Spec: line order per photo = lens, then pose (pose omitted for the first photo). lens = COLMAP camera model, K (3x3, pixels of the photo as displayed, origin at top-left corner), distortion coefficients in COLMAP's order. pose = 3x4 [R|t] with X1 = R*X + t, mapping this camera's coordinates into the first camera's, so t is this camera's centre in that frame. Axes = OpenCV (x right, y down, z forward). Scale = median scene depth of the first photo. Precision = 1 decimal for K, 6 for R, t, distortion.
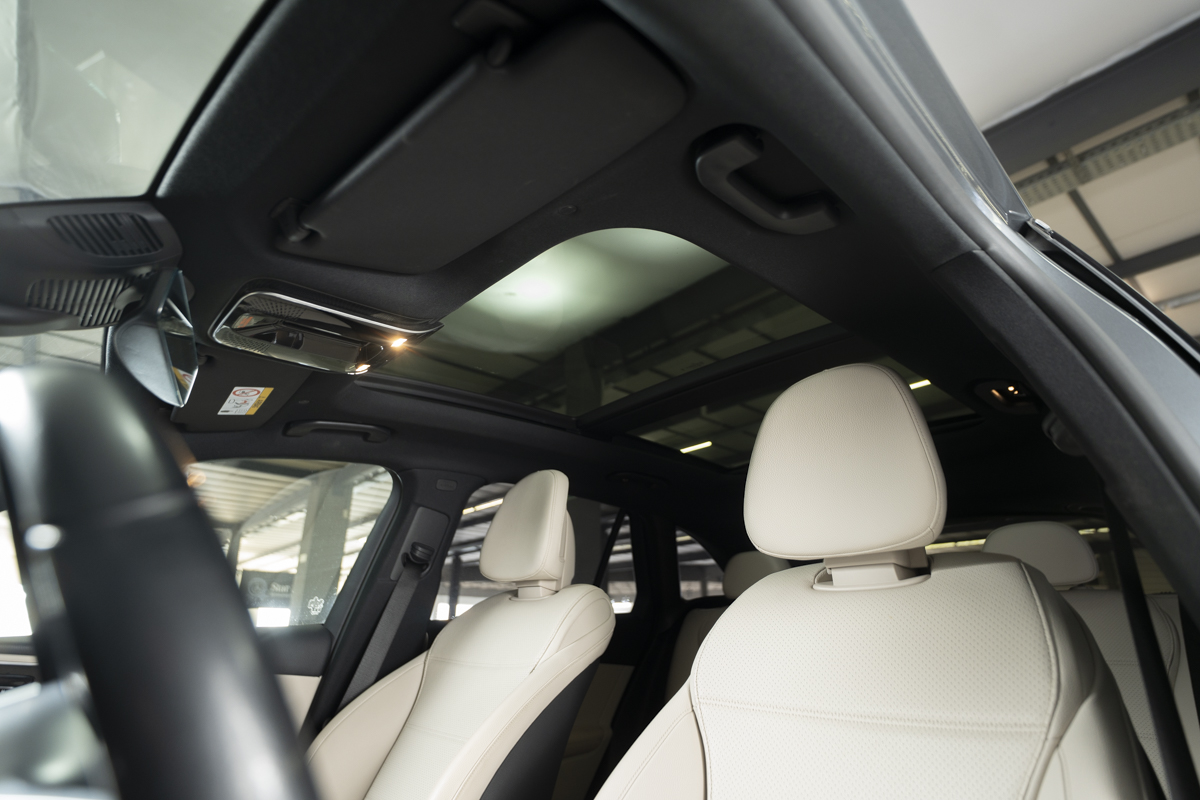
lens RADIAL K [[616.8, 0, 600.0], [0, 616.8, 402.1], [0, 0, 1]] dist [0.000990, 0.000061]
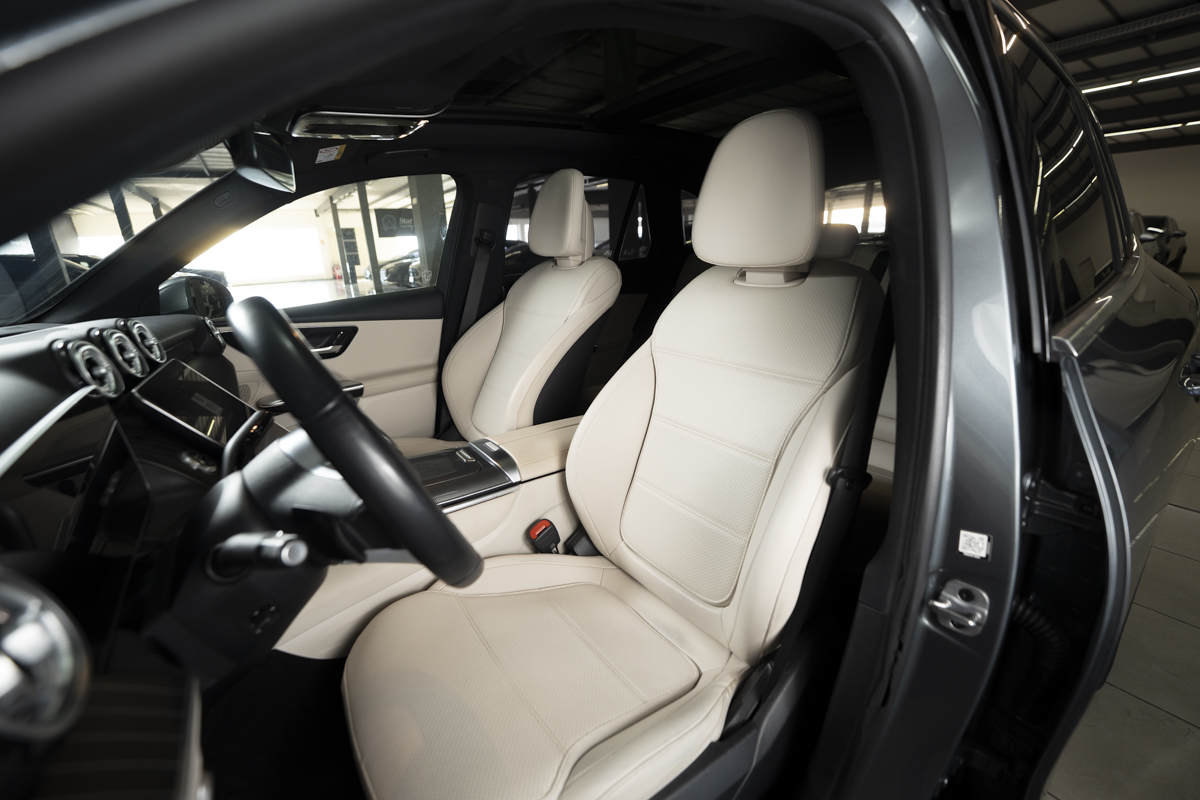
lens RADIAL K [[484.0, 0, 597.5], [0, 484.0, 401.4], [0, 0, 1]] dist [-0.031726, 0.003119]
pose [[0.993461, -0.007497, -0.113925, 0.090615], [0.077694, 0.775562, 0.626472, -0.144499], [0.083659, -0.631227, 0.771073, -0.071082]]
